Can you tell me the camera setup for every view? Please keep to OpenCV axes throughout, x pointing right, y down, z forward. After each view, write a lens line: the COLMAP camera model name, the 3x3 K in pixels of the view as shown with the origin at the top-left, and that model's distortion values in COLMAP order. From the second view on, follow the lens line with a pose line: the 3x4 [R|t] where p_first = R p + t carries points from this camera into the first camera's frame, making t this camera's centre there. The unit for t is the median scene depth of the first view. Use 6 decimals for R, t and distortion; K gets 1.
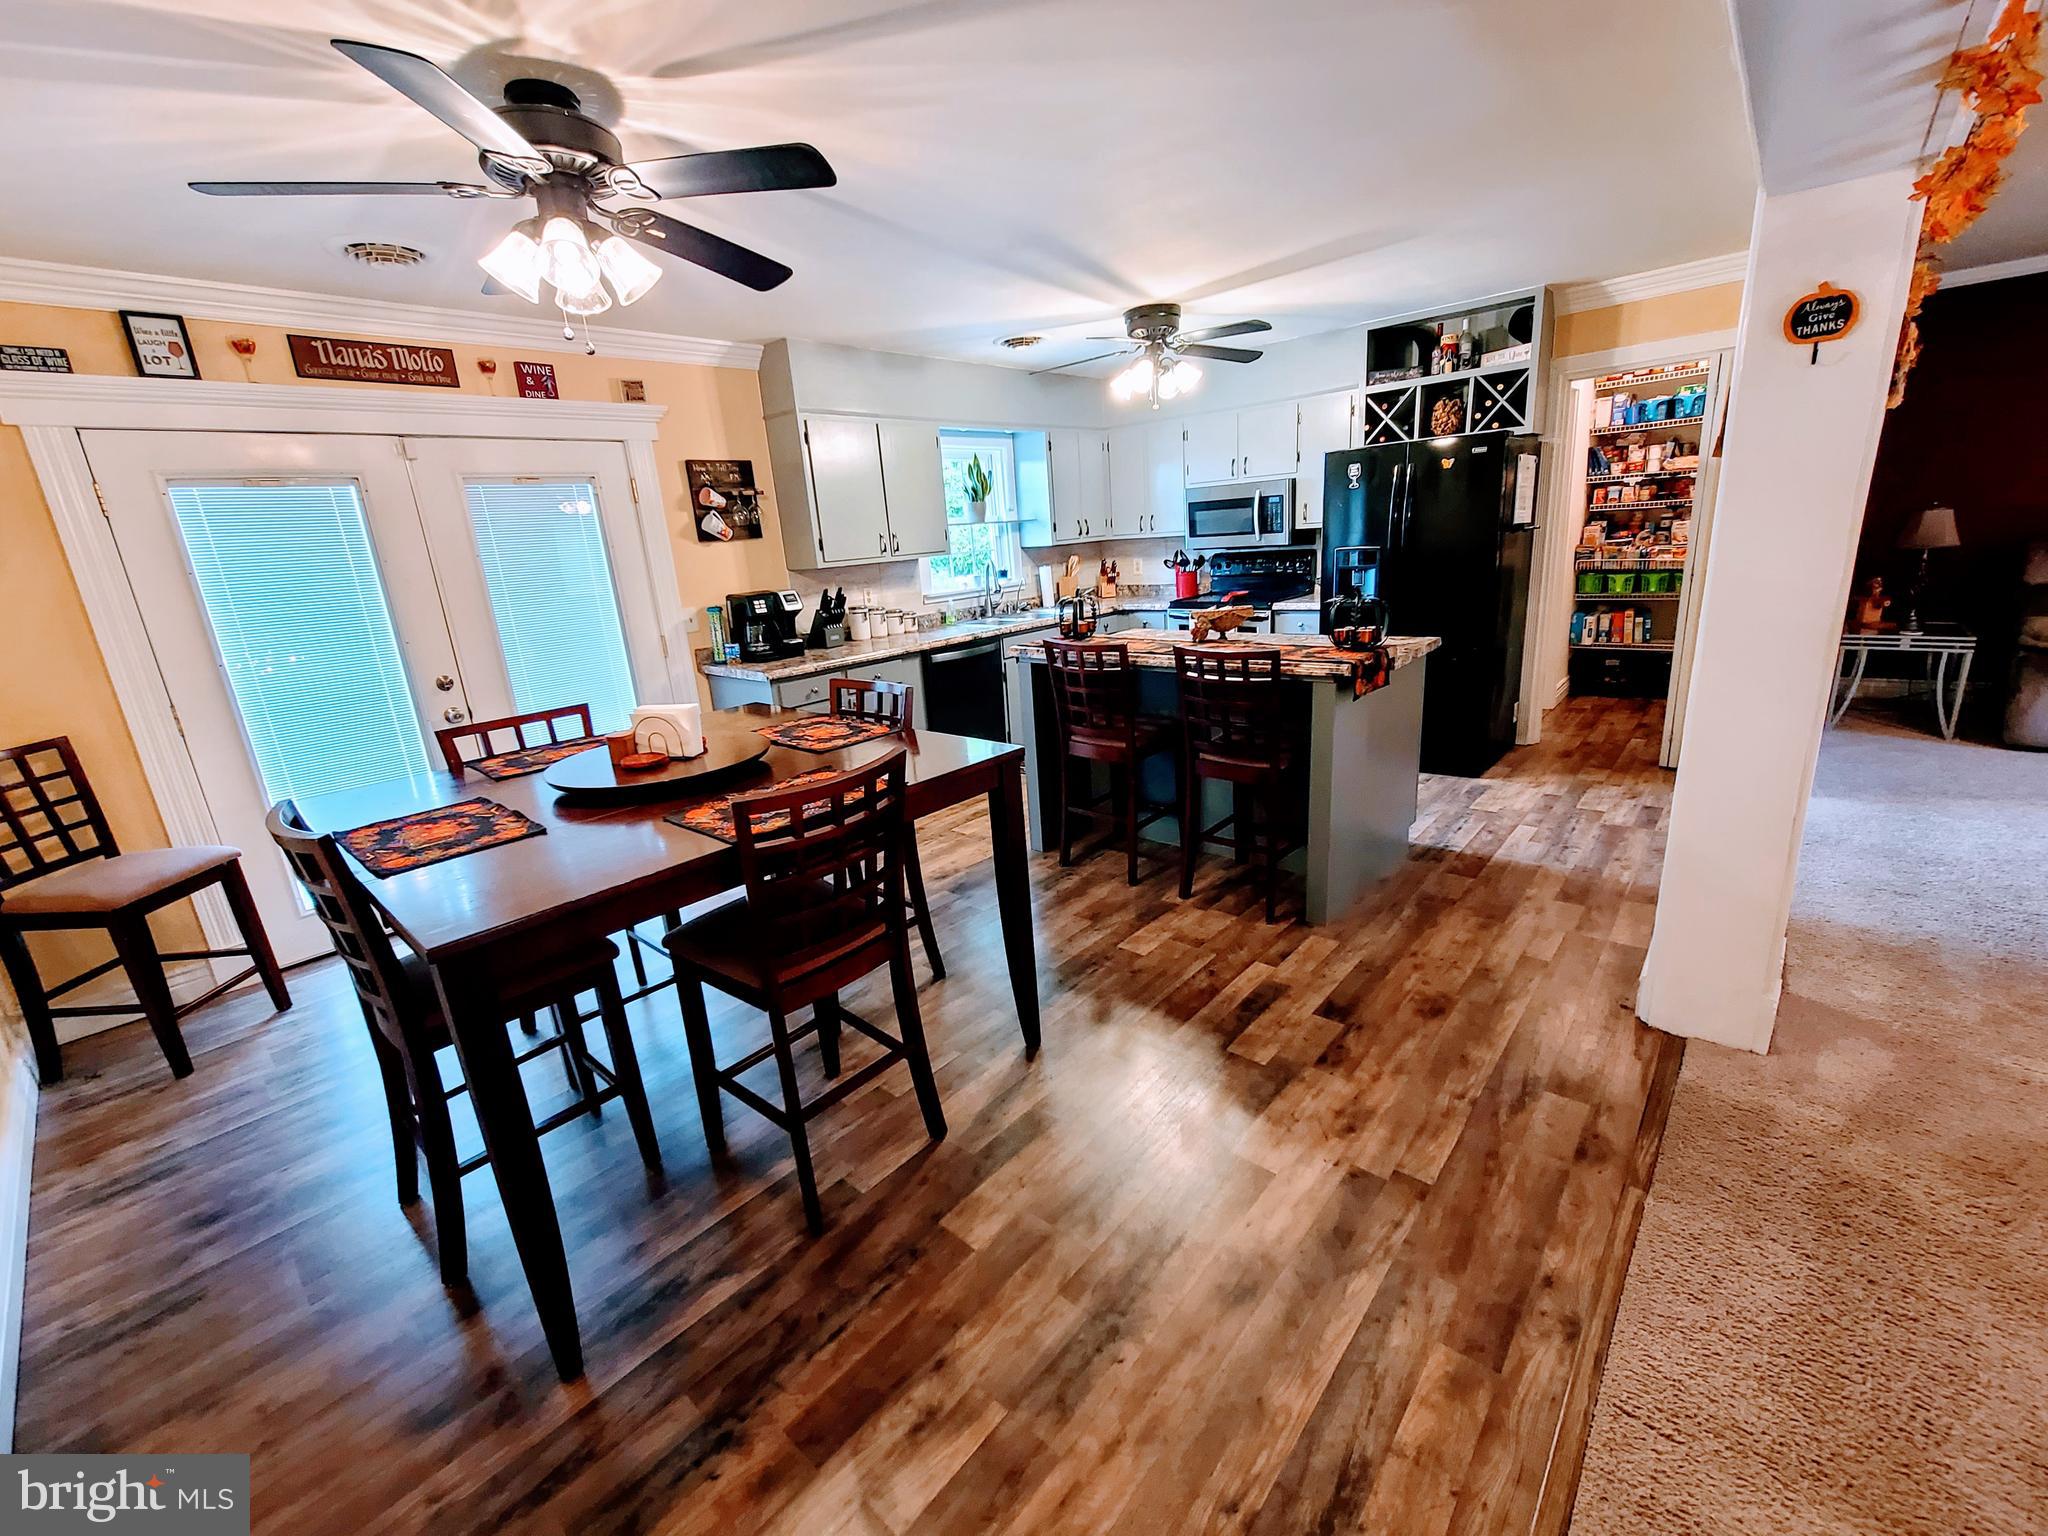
lens RADIAL K [[837.5, 0, 1022.2], [0, 837.5, 766.4], [0, 0, 1]] dist [-0.000532, -0.001094]
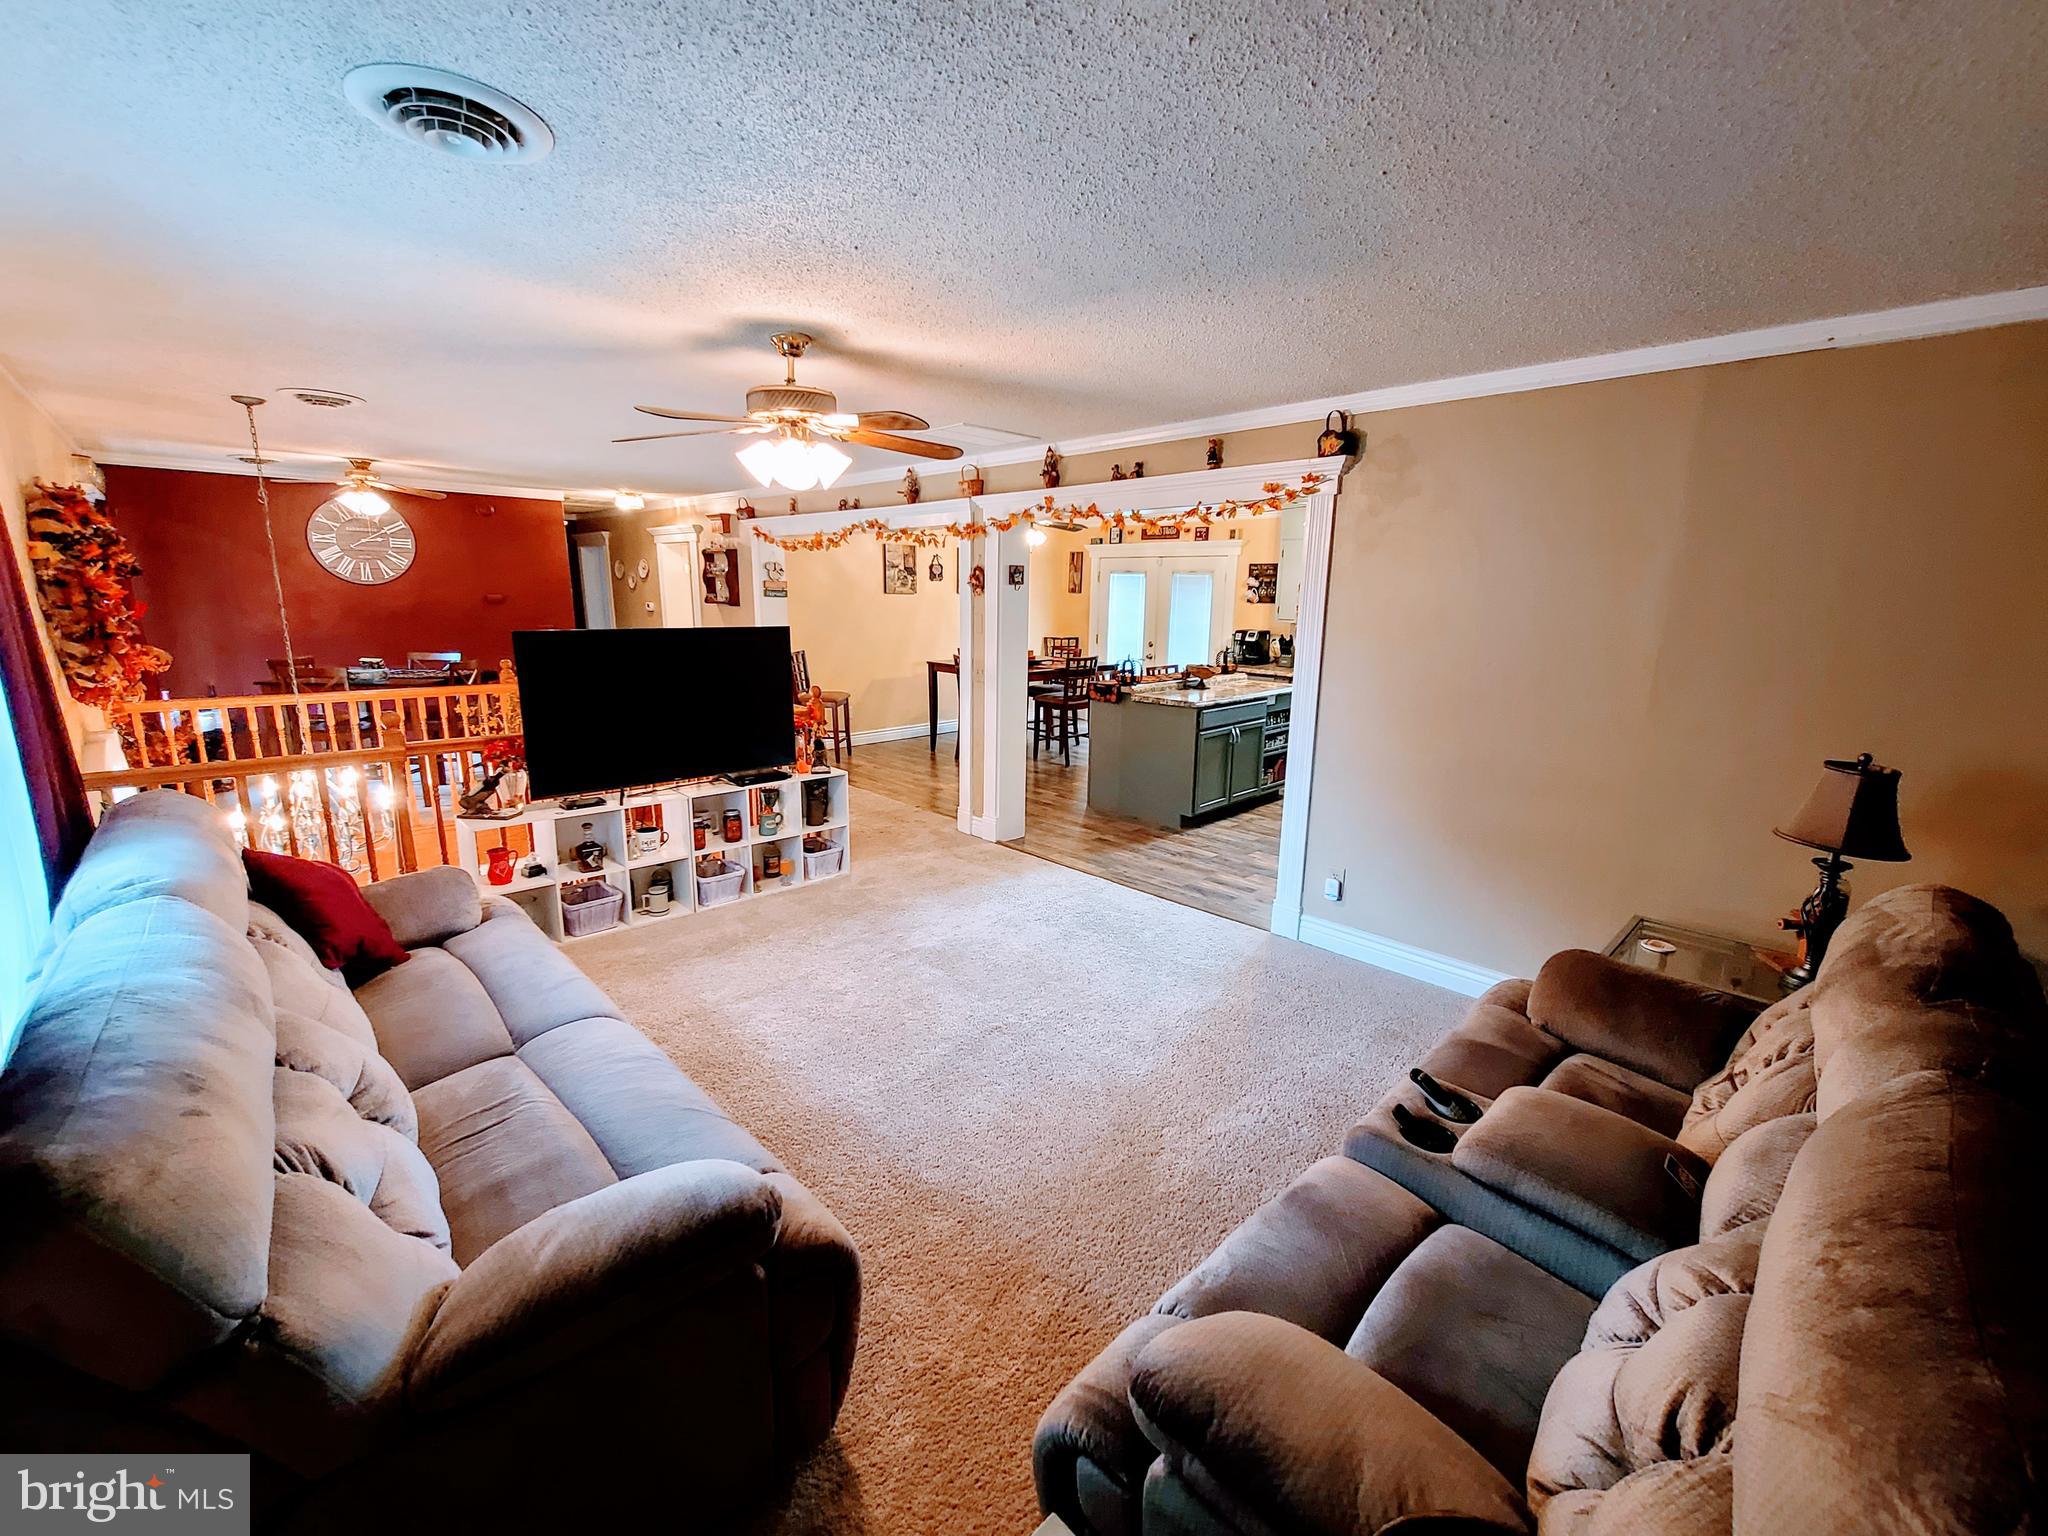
lens RADIAL K [[837.5, 0, 1026.2], [0, 837.5, 764.0], [0, 0, 1]] dist [-0.000532, -0.001094]
pose [[-0.068741, 0.278103, -0.958088, 1.673211], [-0.277830, 0.917031, 0.286119, -0.331713], [0.958168, 0.285853, 0.014228, 0.548299]]
